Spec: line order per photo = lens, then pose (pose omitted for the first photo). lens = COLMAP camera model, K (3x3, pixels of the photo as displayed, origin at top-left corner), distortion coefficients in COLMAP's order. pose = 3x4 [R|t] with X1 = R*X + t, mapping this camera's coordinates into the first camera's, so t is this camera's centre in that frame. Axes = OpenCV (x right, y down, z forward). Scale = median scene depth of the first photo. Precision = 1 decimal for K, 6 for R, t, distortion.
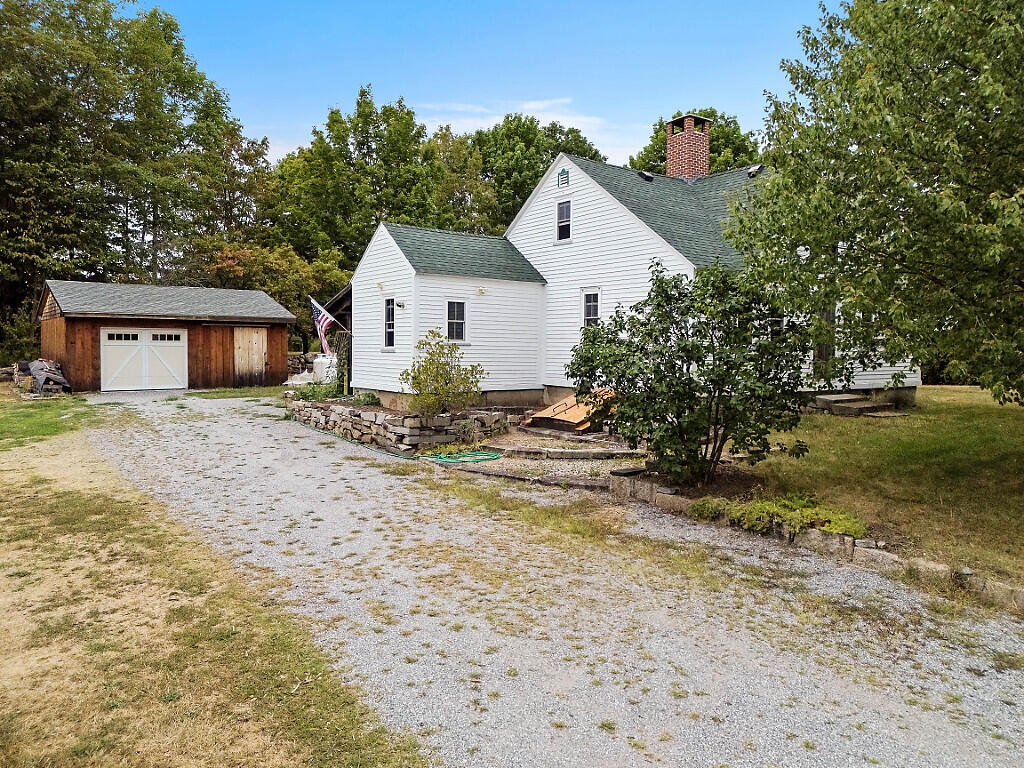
lens RADIAL K [[730.9, 0, 512.0], [0, 730.9, 384.0], [0, 0, 1]] dist [0.033696, -0.002453]
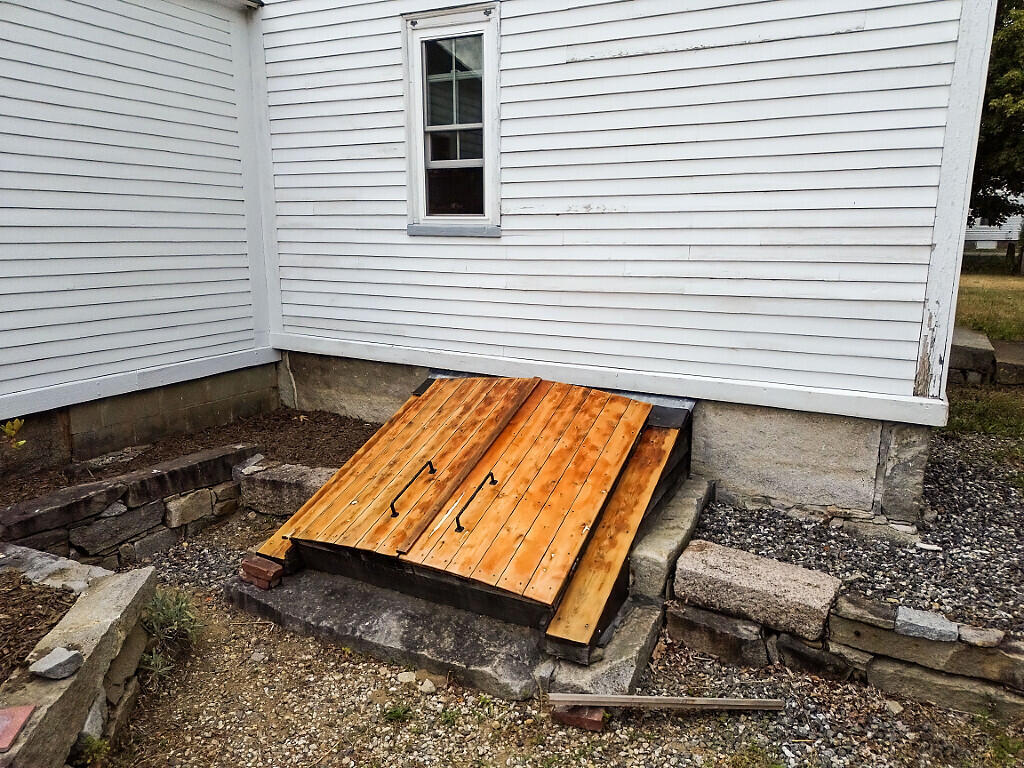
lens RADIAL K [[730.9, 0, 512.0], [0, 730.9, 384.0], [0, 0, 1]] dist [0.033696, -0.002453]
pose [[0.895947, -0.099462, 0.432882, -0.005936], [0.026726, 0.984911, 0.170985, -0.039849], [-0.443357, -0.141625, 0.885086, 0.728120]]
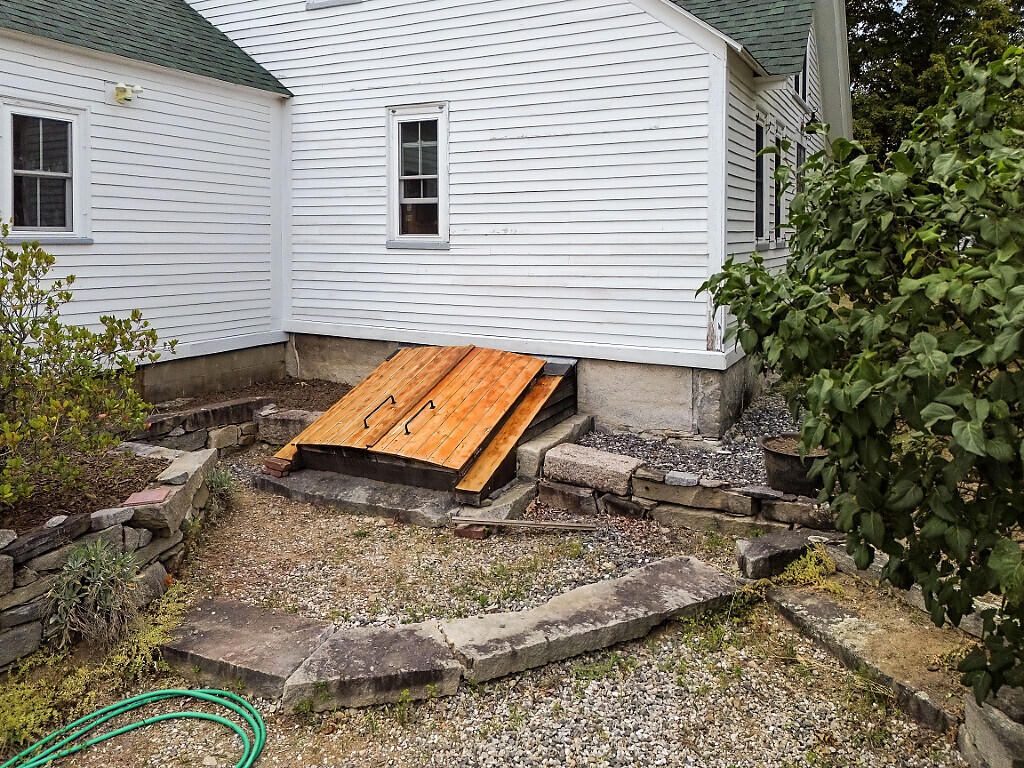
lens RADIAL K [[760.4, 0, 518.1], [0, 760.4, 249.7], [0, 0, 1]] dist [0.066255, -0.042781]
pose [[0.891581, -0.013873, 0.452649, -0.042627], [0.028564, 0.999263, -0.025637, -0.035066], [-0.451960, 0.035787, 0.891320, 0.582773]]
